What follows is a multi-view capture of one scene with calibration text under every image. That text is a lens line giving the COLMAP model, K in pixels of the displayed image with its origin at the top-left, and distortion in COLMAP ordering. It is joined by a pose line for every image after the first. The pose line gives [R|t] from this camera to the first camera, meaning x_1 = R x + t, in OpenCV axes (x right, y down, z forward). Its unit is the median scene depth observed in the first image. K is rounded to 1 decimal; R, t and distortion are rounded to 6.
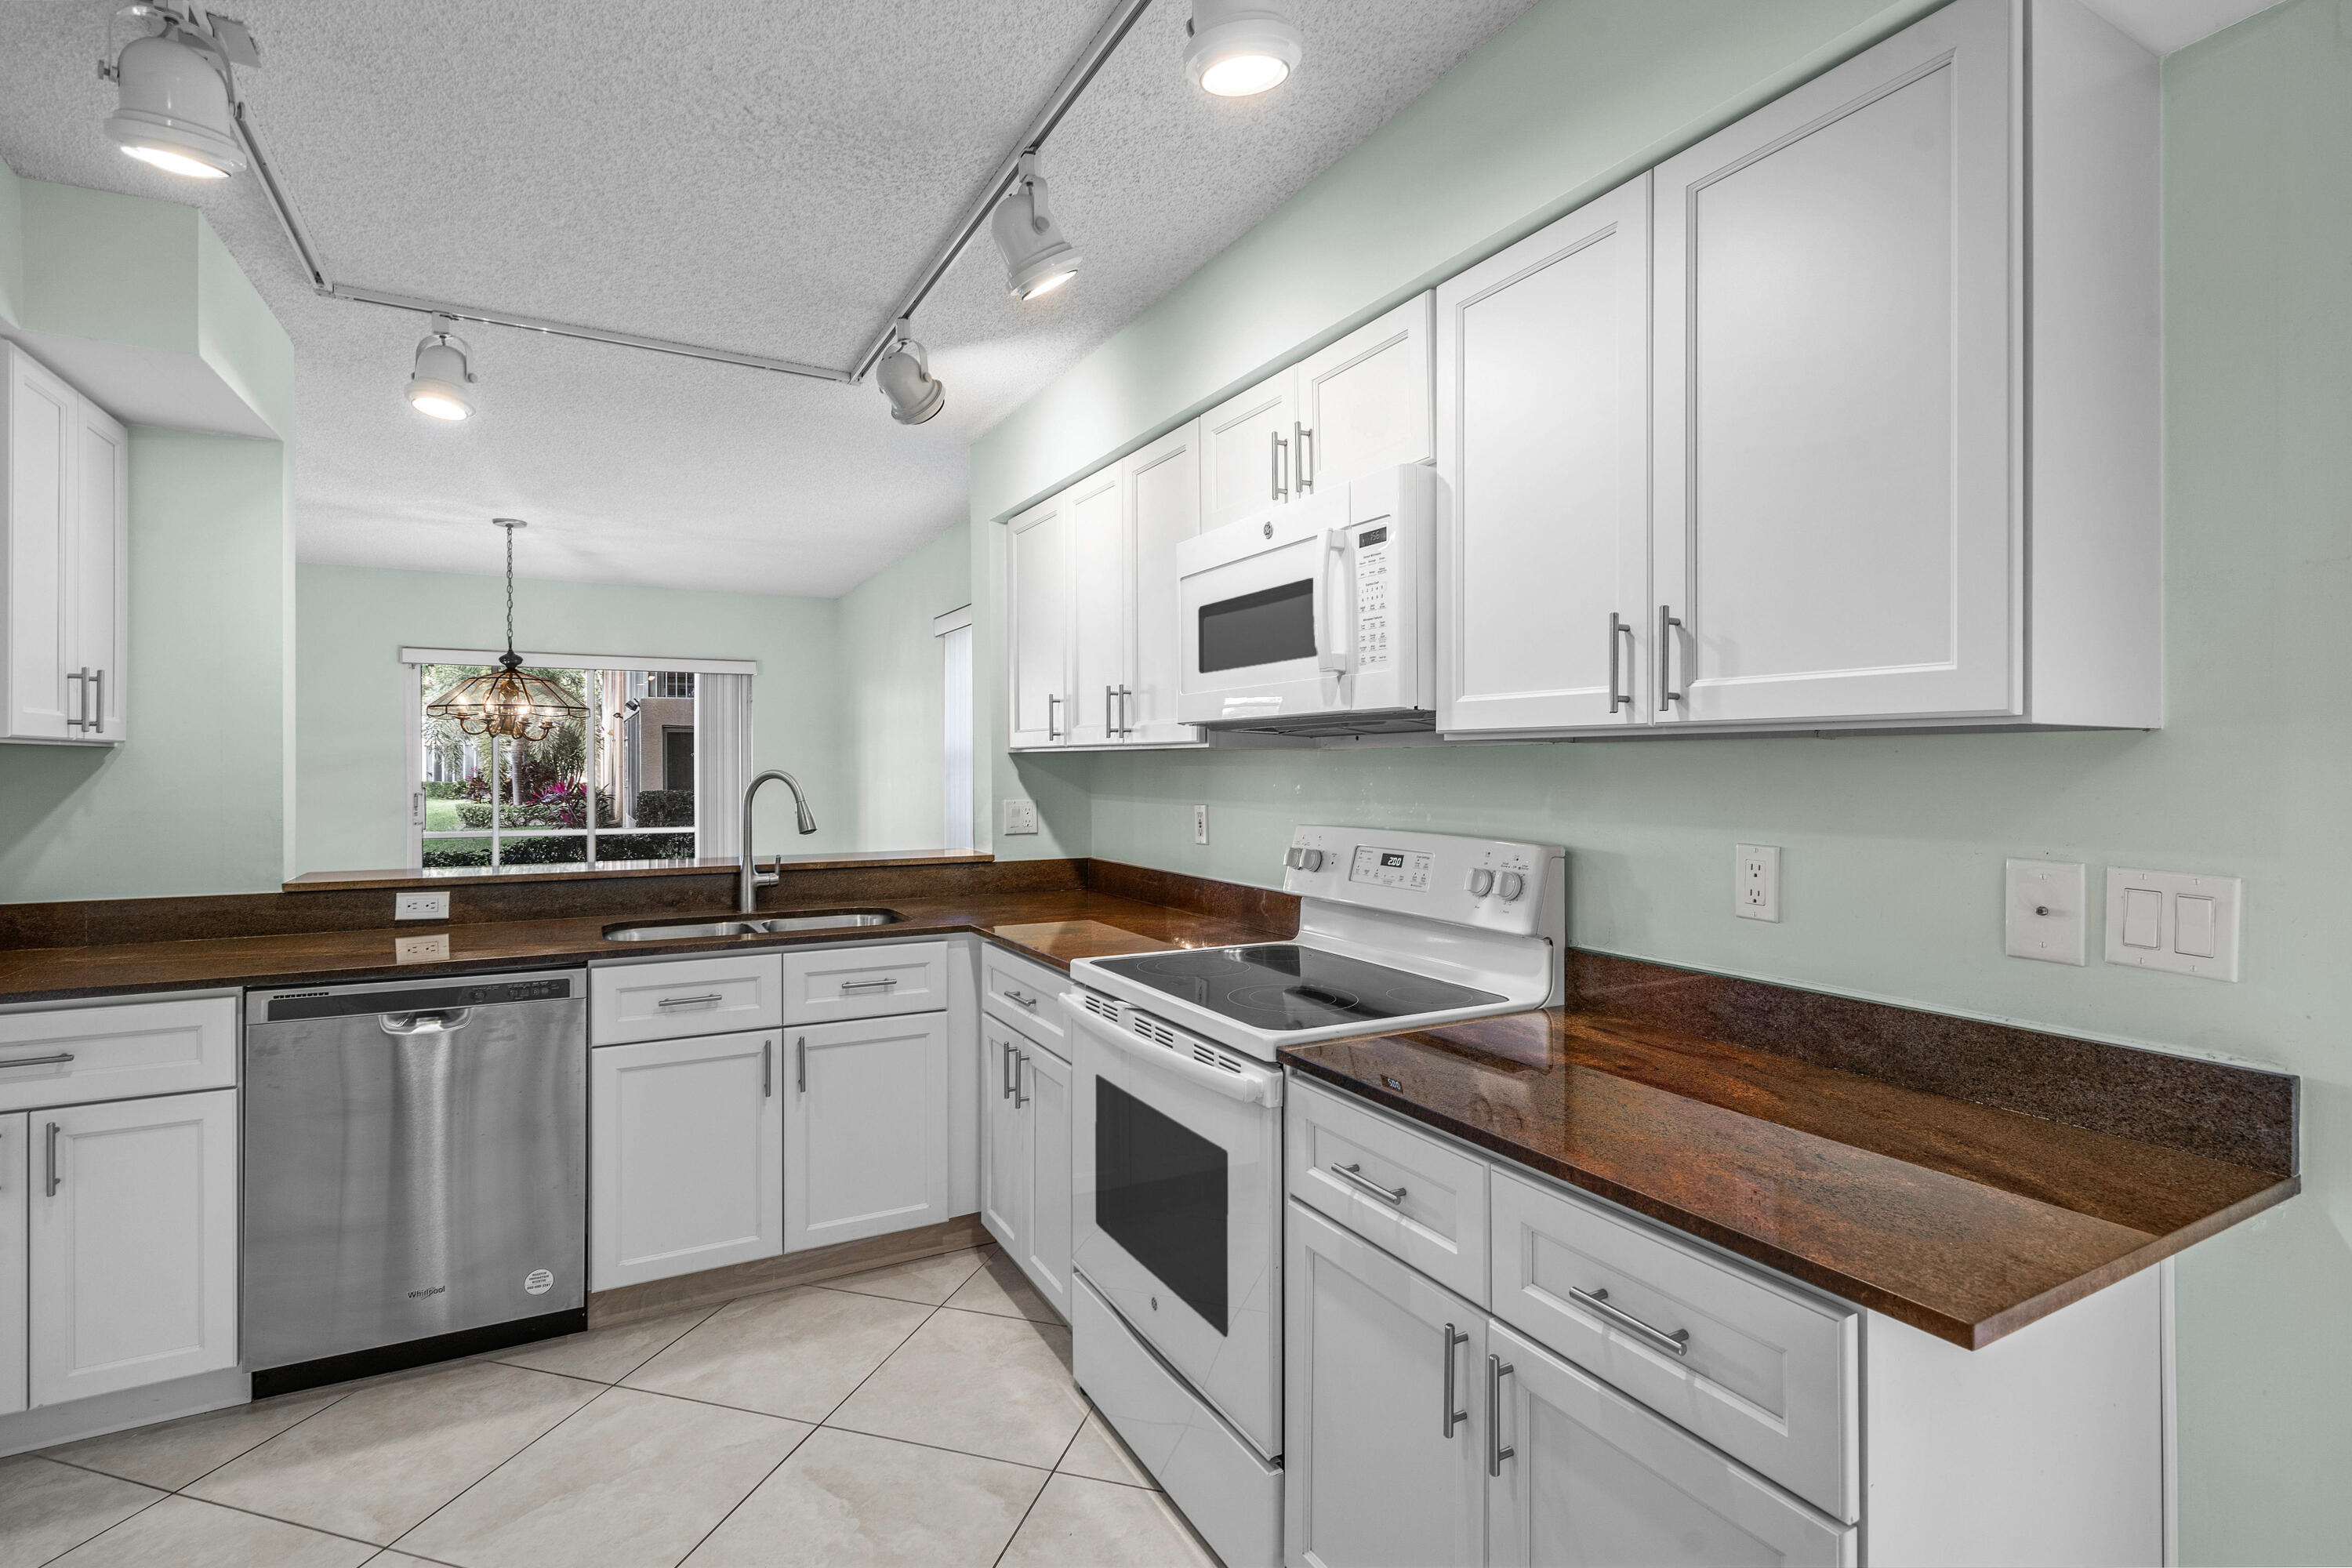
lens RADIAL K [[1106.8, 0, 1174.8], [0, 1106.8, 781.5], [0, 0, 1]] dist [0.002598, 0.002261]
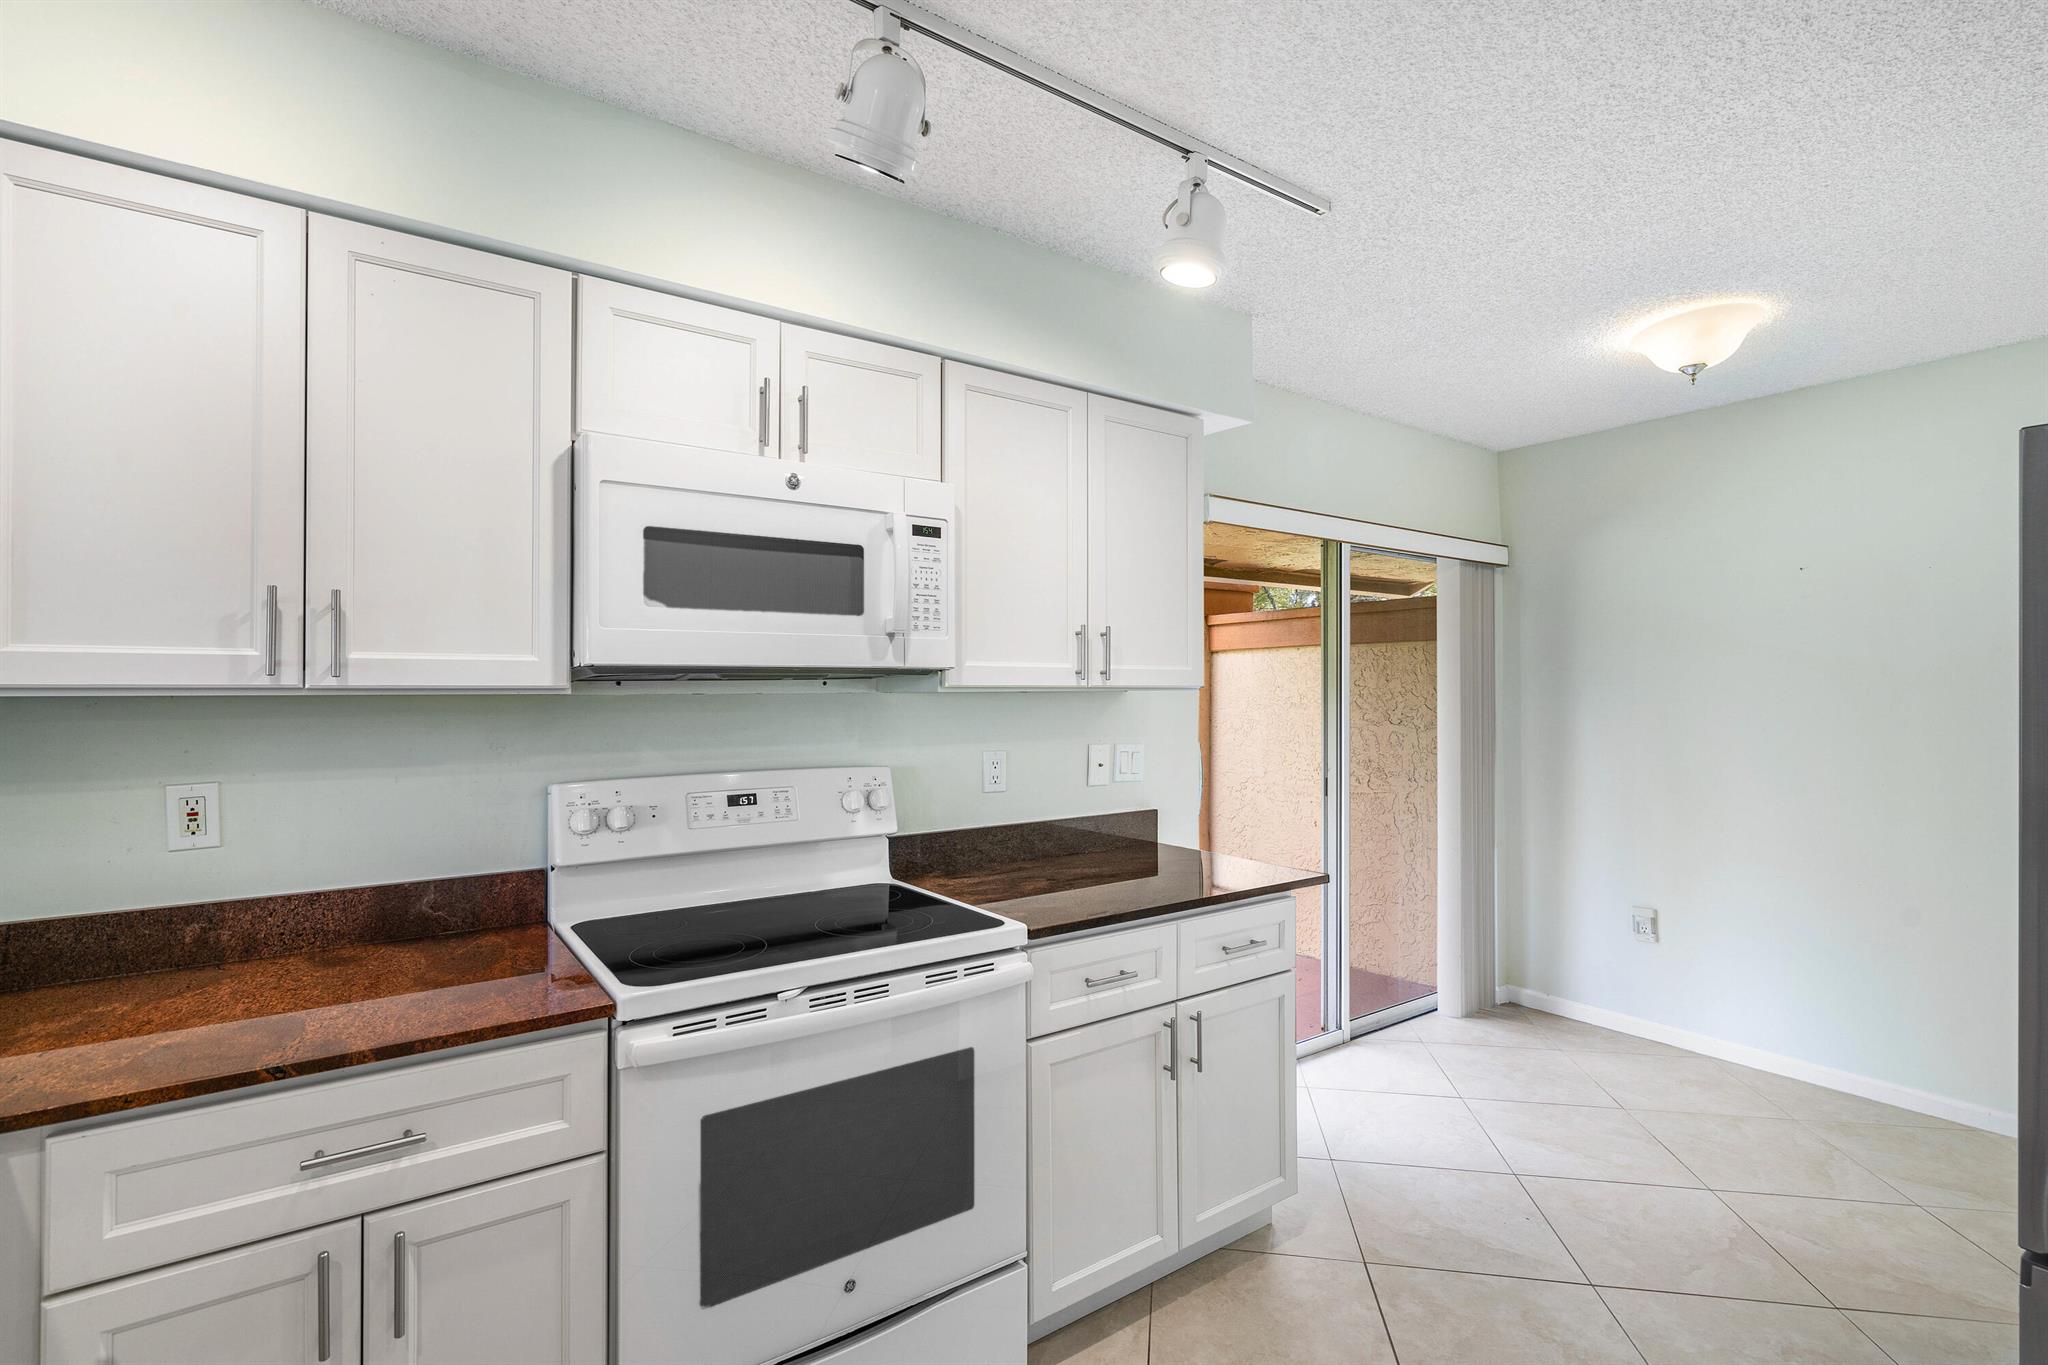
lens RADIAL K [[963.7, 0, 1038.1], [0, 963.7, 686.5], [0, 0, 1]] dist [0.002598, 0.002261]
pose [[-0.126352, 0.000533, 0.991985, -0.756582], [0.015054, 0.999886, 0.001380, -0.034871], [-0.991871, 0.015108, -0.126345, 0.826979]]
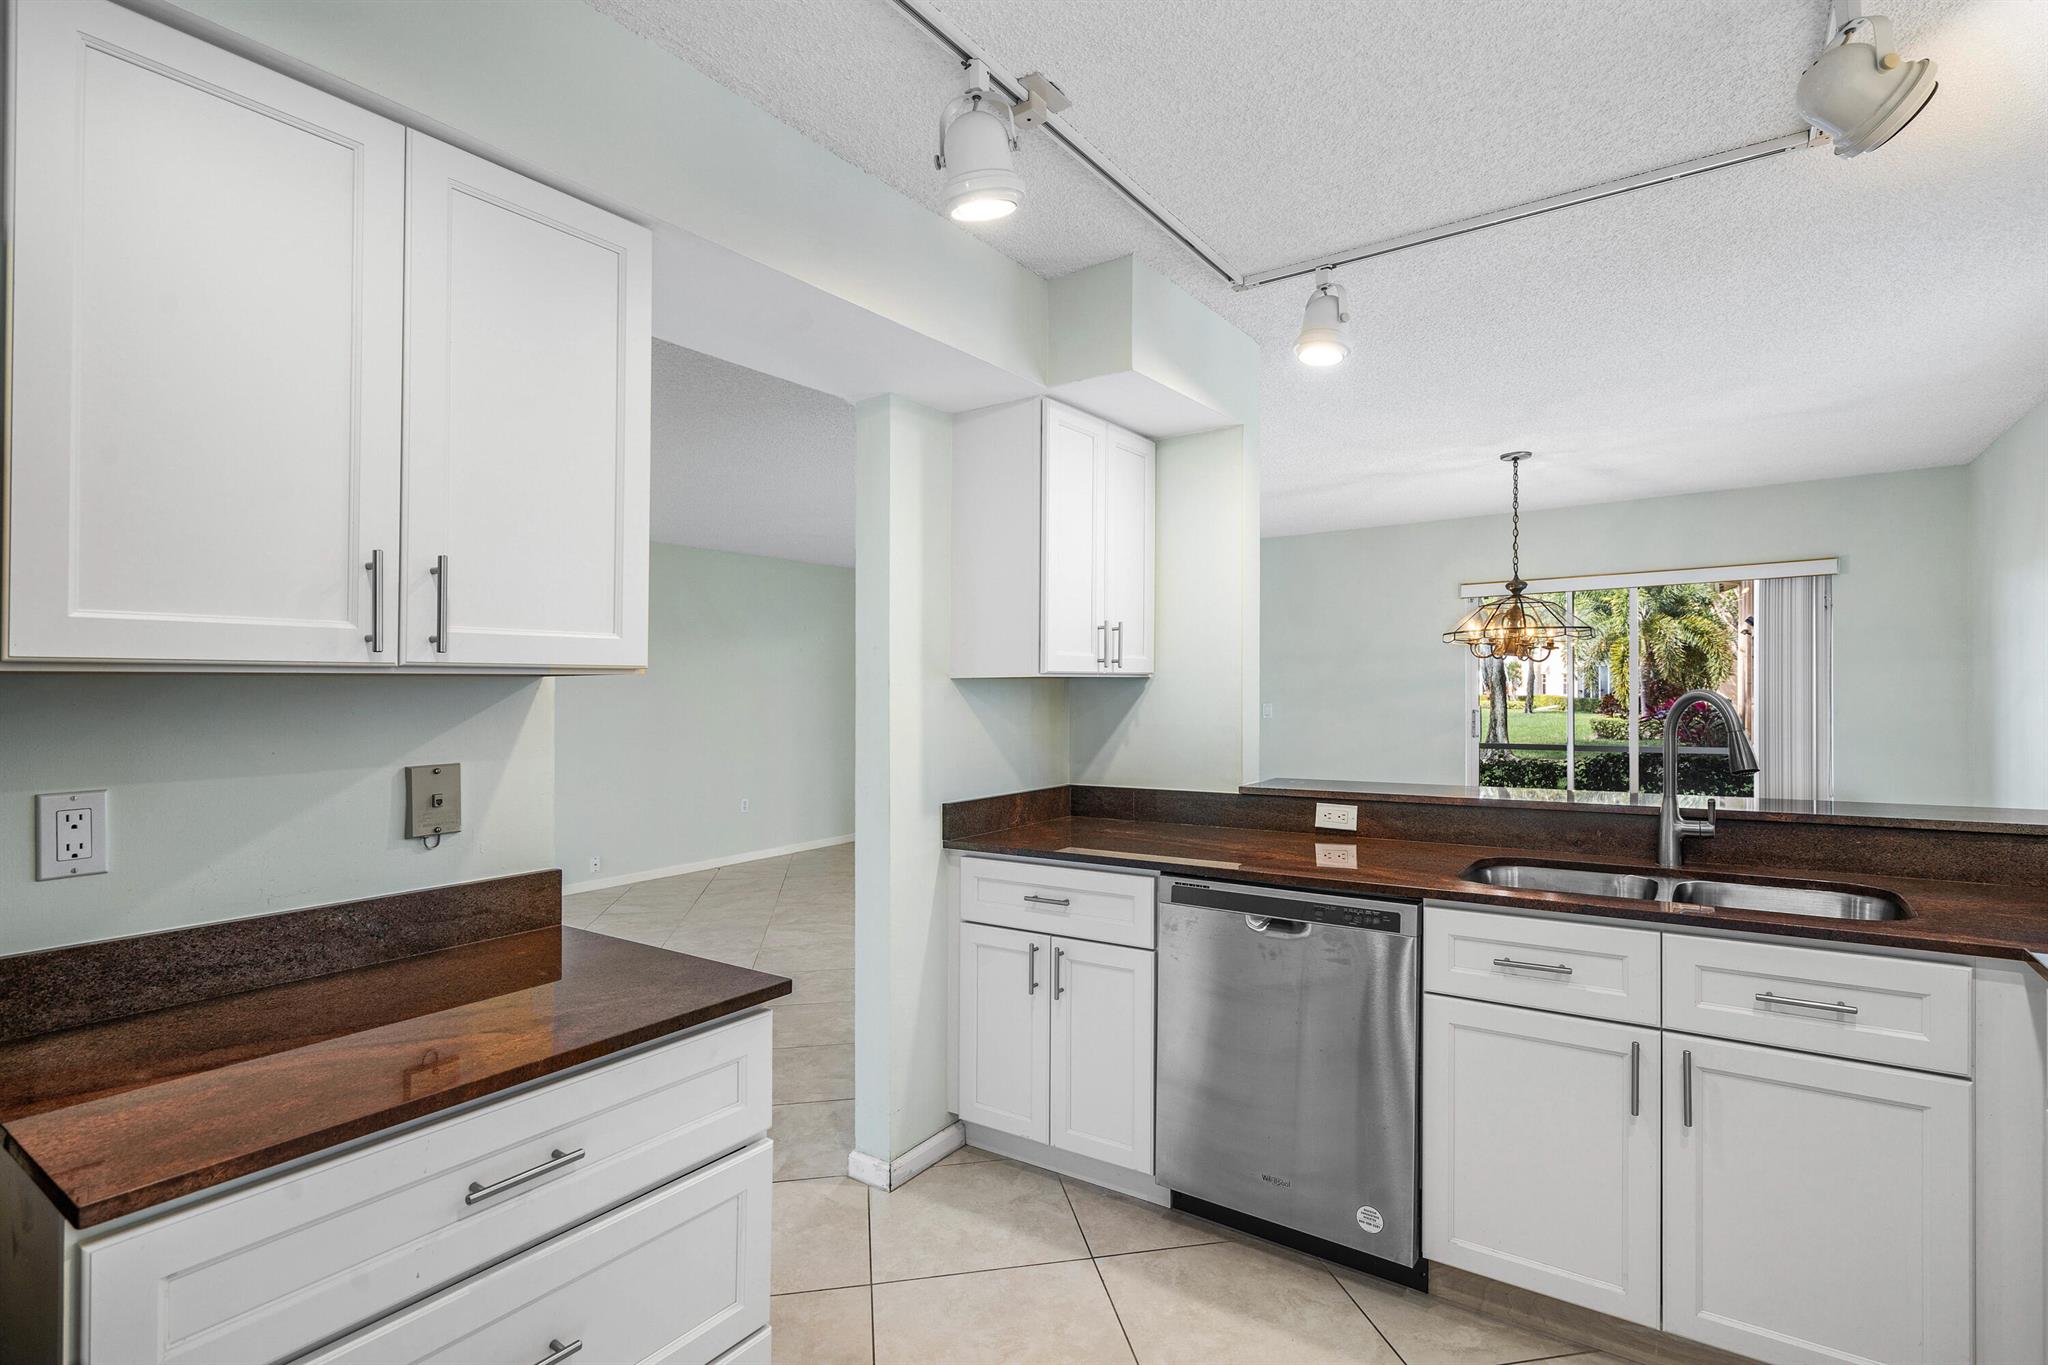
lens RADIAL K [[963.7, 0, 1026.1], [0, 963.7, 699.0], [0, 0, 1]] dist [0.002598, 0.002261]
pose [[0.442676, 0.001228, -0.896681, 0.057332], [-0.000354, 0.999999, 0.001195, -0.007080], [0.896682, -0.000211, 0.442676, 0.385566]]
